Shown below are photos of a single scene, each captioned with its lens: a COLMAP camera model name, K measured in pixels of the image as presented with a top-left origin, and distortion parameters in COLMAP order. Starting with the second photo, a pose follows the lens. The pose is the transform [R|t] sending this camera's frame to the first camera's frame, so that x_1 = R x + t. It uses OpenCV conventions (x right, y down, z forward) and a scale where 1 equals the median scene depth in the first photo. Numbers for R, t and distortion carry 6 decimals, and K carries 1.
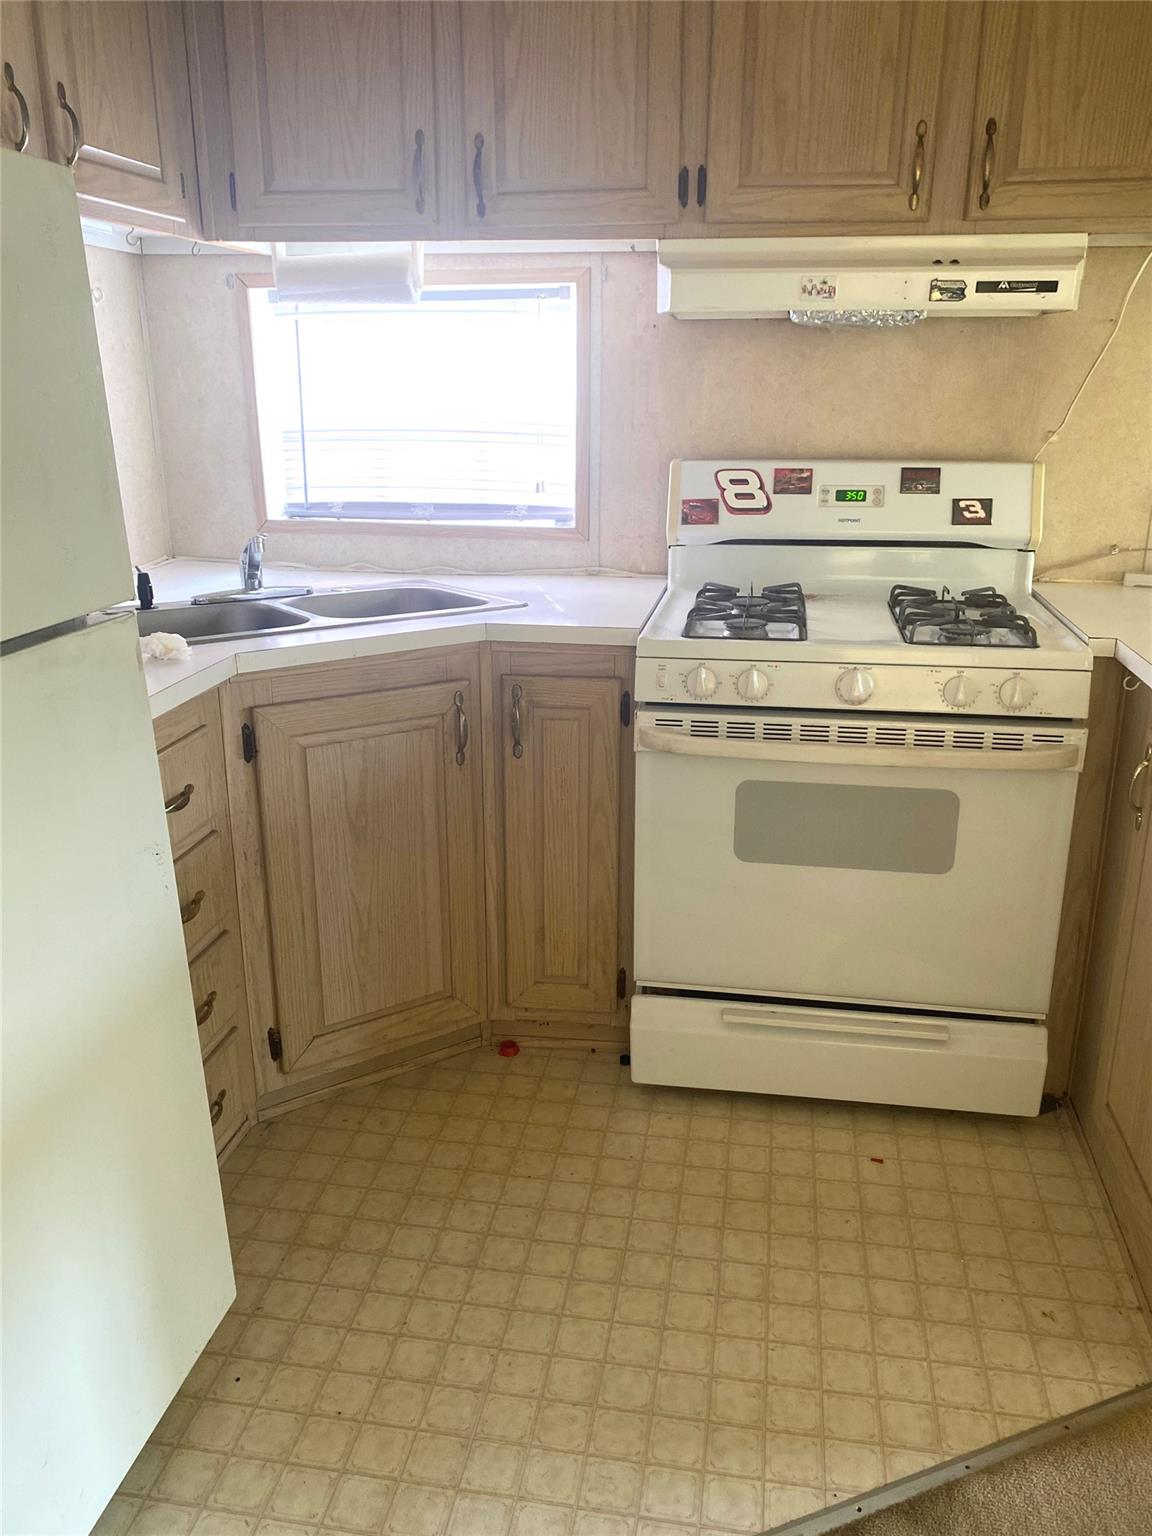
lens RADIAL K [[1153.3, 0, 583.6], [0, 1153.3, 758.5], [0, 0, 1]] dist [0.006752, -0.019072]
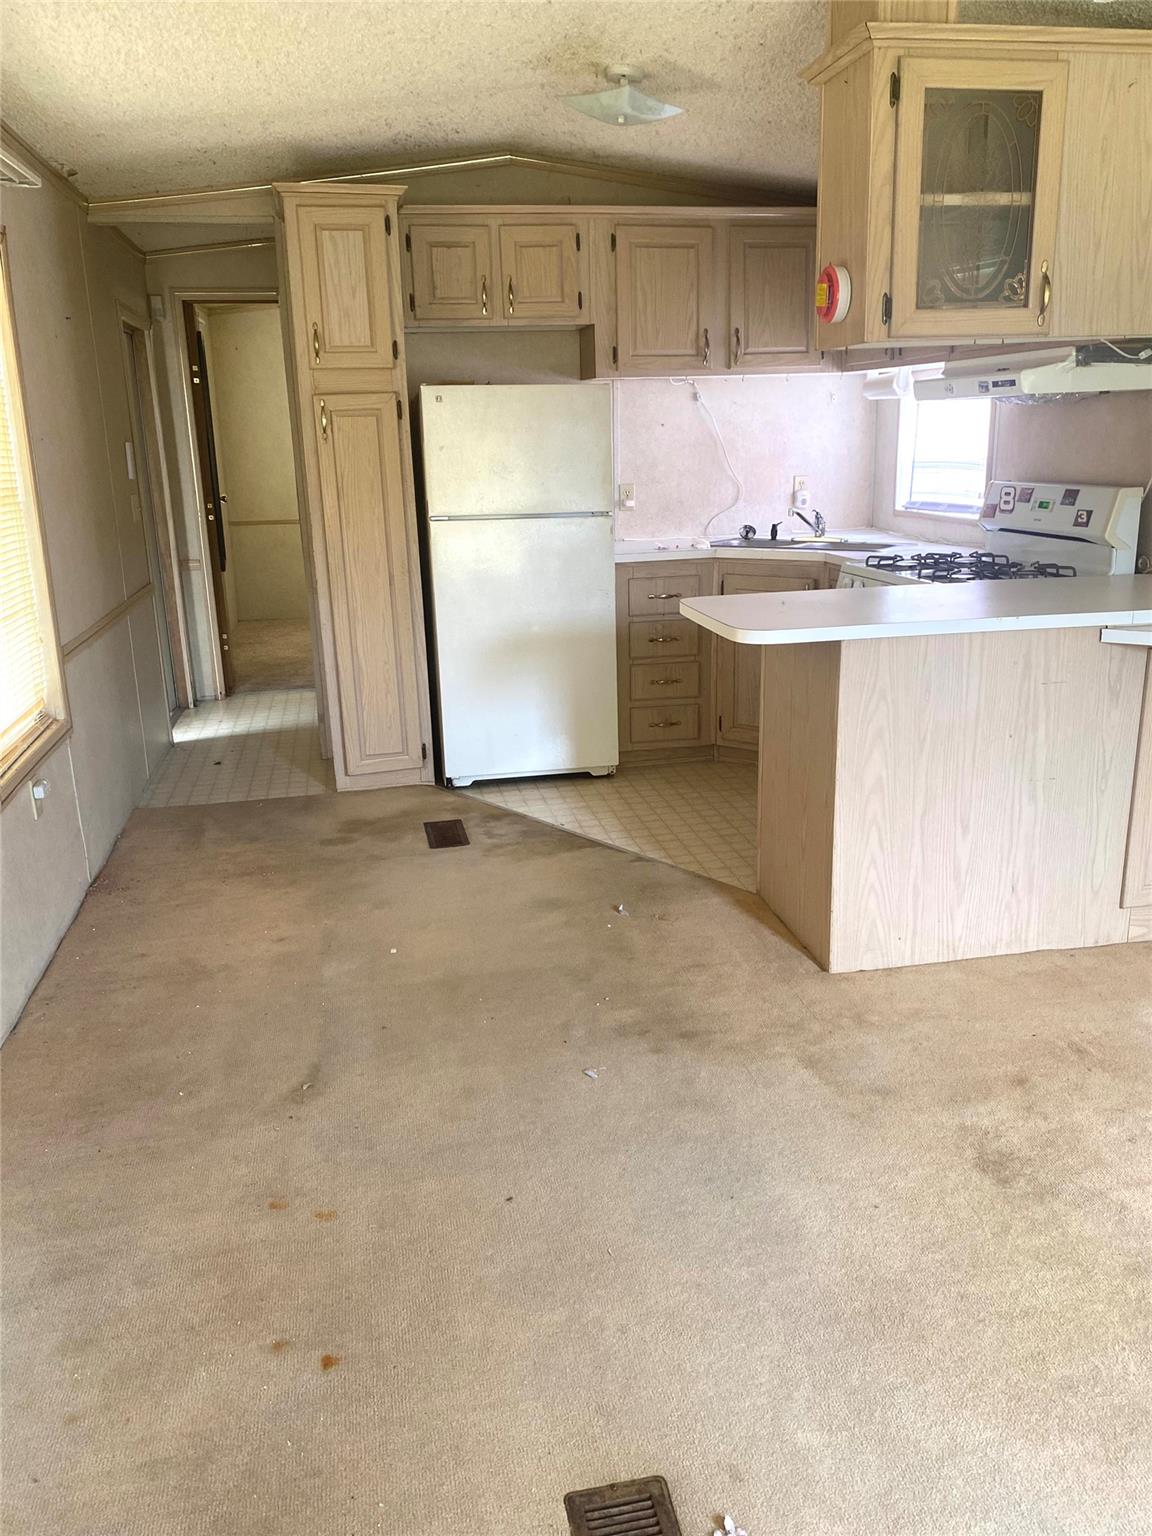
lens RADIAL K [[1153.3, 0, 583.6], [0, 1153.3, 758.5], [0, 0, 1]] dist [0.006752, -0.019072]
pose [[0.358345, 0.242434, -0.901562, 1.682146], [-0.266309, 0.952117, 0.150178, 0.039817], [0.894801, 0.186278, 0.405749, -0.168488]]
